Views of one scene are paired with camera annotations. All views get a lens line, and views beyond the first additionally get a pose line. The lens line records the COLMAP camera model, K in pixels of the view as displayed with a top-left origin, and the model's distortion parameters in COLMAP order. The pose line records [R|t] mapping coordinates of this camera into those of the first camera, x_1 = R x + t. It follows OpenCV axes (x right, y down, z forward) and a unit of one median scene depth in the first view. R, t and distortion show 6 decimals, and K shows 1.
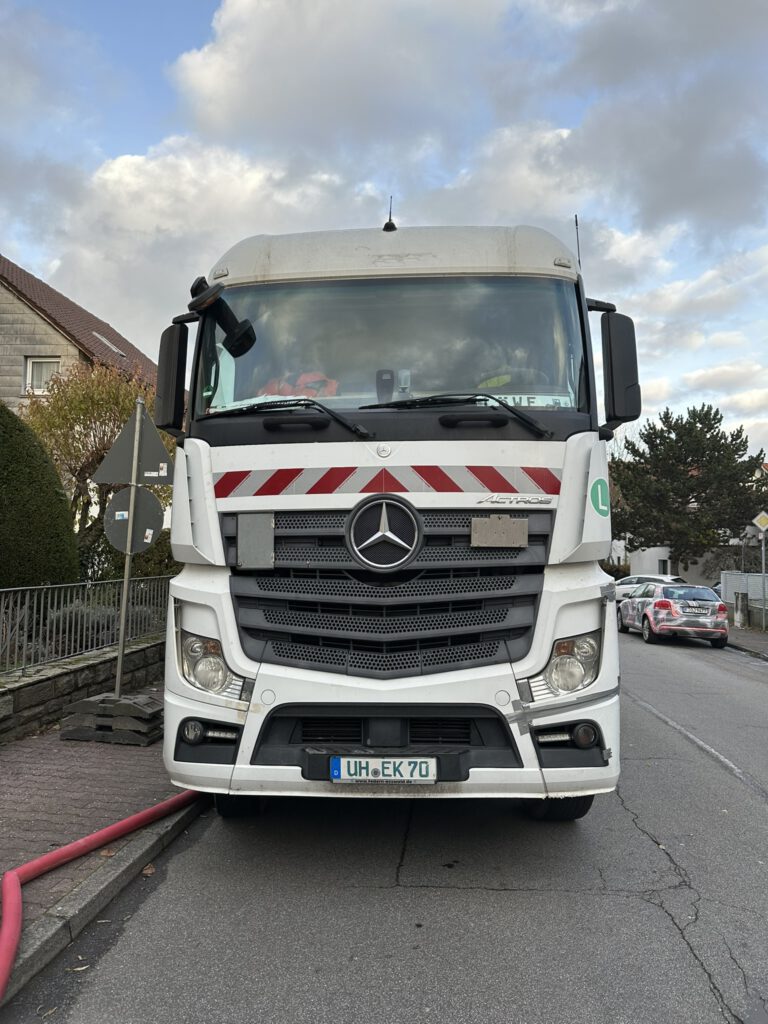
lens RADIAL K [[727.0, 0, 382.0], [0, 727.0, 512.5], [0, 0, 1]] dist [0.013501, -0.004829]
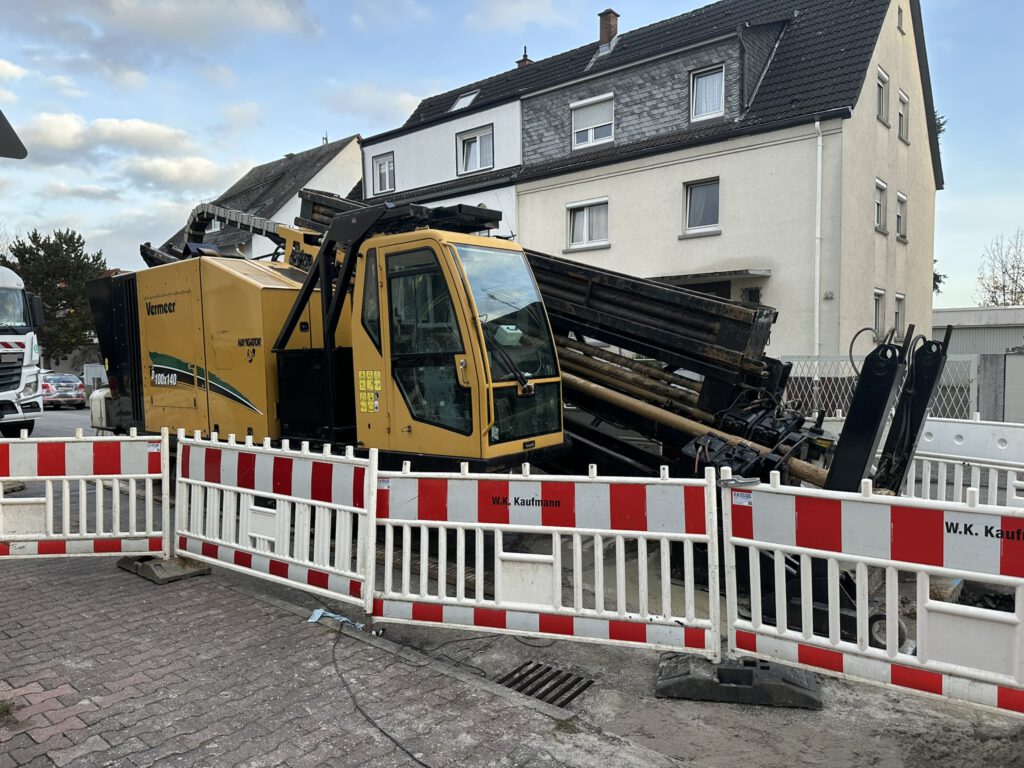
lens RADIAL K [[727.0, 0, 509.9], [0, 727.0, 385.4], [0, 0, 1]] dist [0.013501, -0.004829]
pose [[0.581355, -0.064475, 0.811092, -0.152015], [-0.026591, 0.994817, 0.098139, -0.029543], [-0.813216, -0.078621, 0.576627, -0.361366]]
